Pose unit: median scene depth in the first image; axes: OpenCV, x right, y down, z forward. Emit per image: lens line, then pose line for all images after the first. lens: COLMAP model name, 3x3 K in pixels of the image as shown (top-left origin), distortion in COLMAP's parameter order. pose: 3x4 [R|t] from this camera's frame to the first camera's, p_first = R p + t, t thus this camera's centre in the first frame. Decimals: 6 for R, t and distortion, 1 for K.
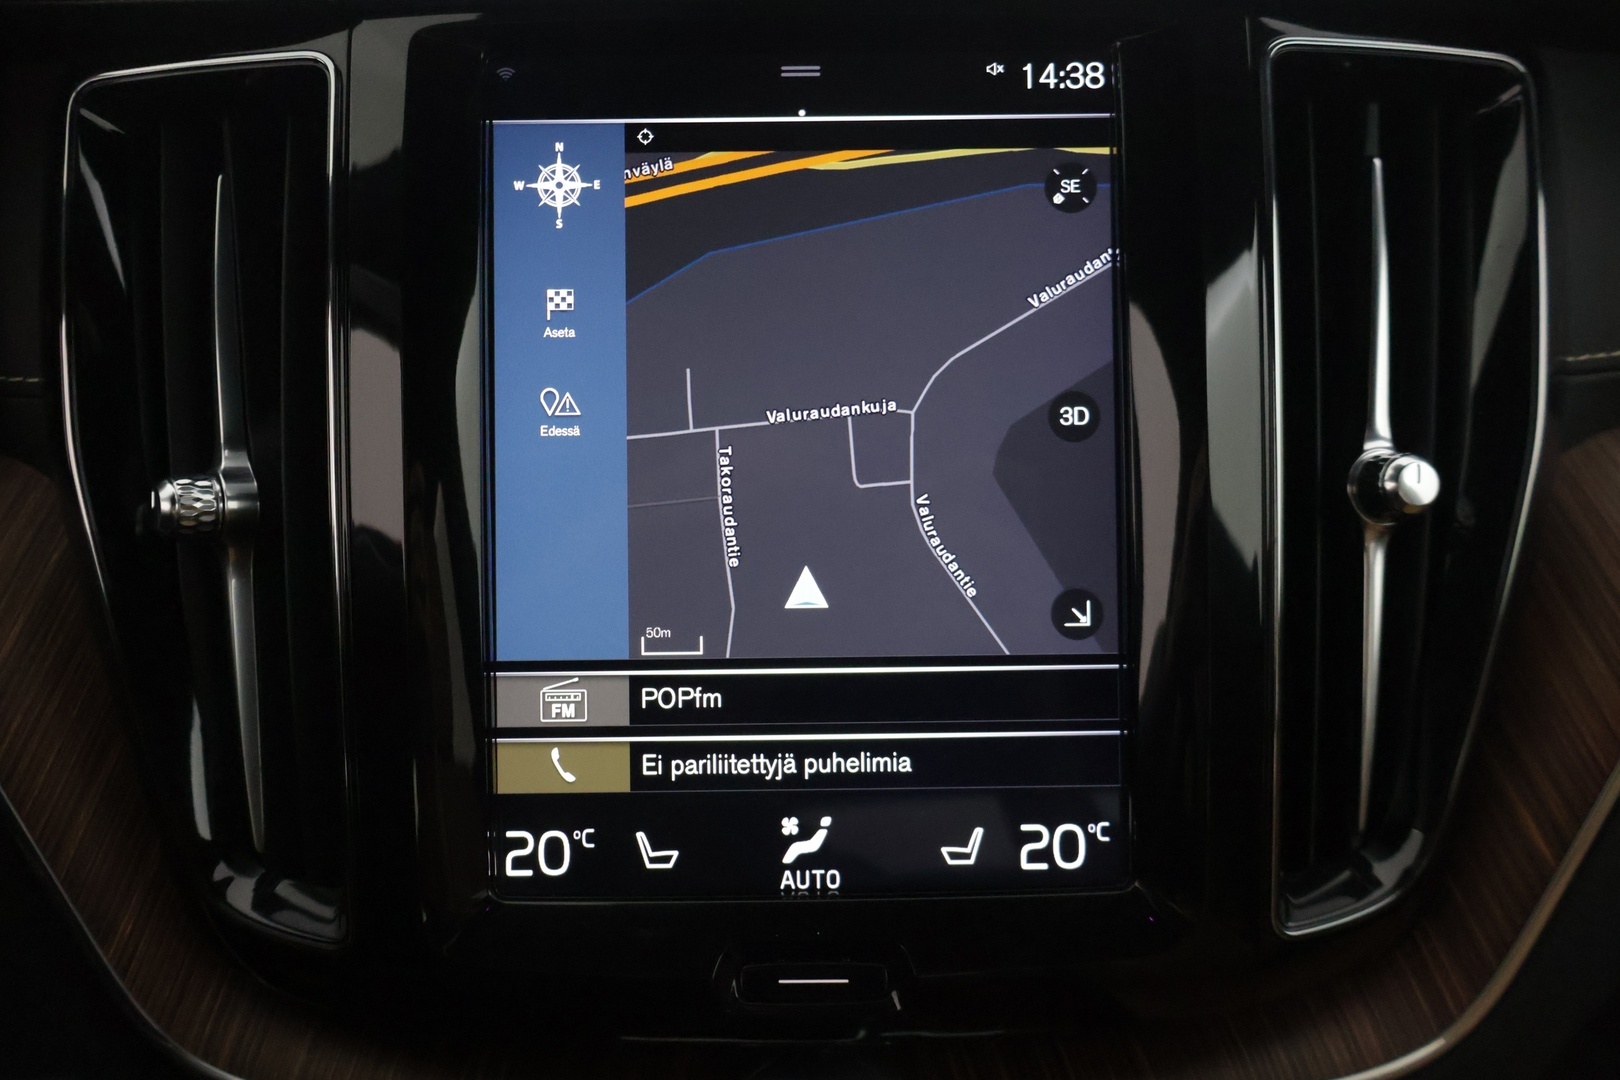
lens RADIAL K [[1418.8, 0, 819.4], [0, 1418.8, 525.0], [0, 0, 1]] dist [-0.042704, 0.009115]
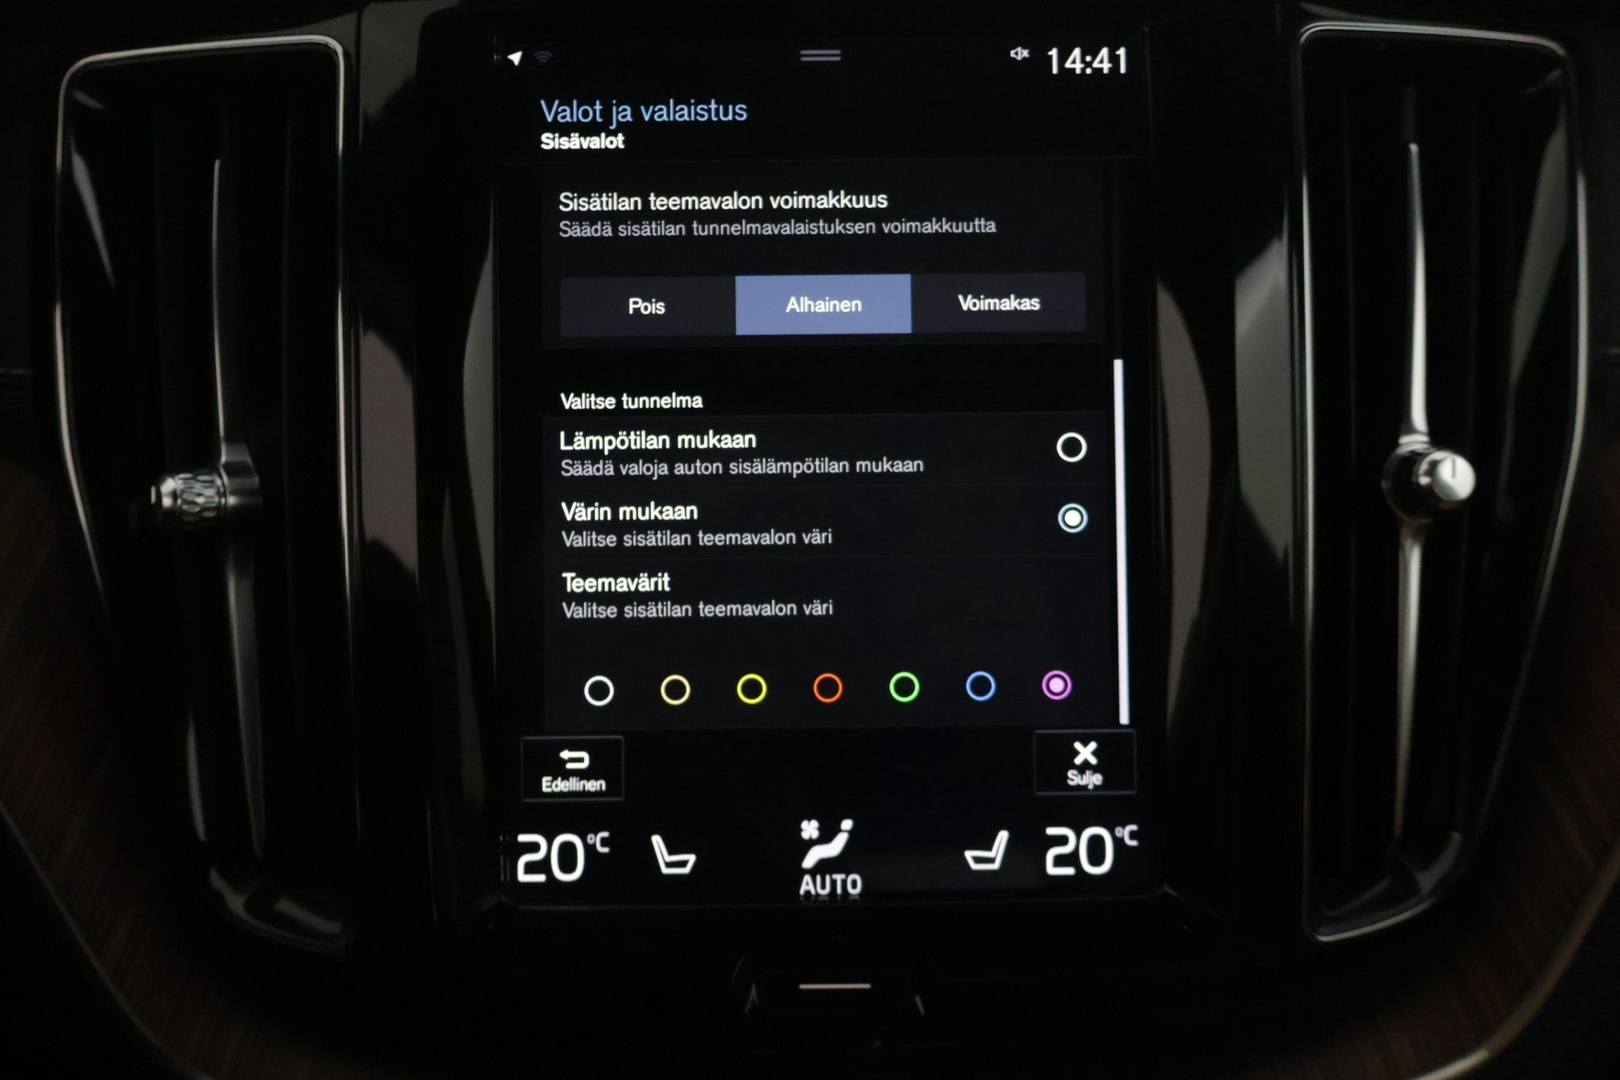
lens RADIAL K [[1698.5, 0, 808.0], [0, 1698.5, 542.2], [0, 0, 1]] dist [-0.039037, 0.000000]
pose [[0.999999, 0.000284, 0.001343, -0.023602], [-0.000276, 0.999985, -0.005398, 0.021073], [-0.001344, 0.005398, 0.999985, -0.168311]]
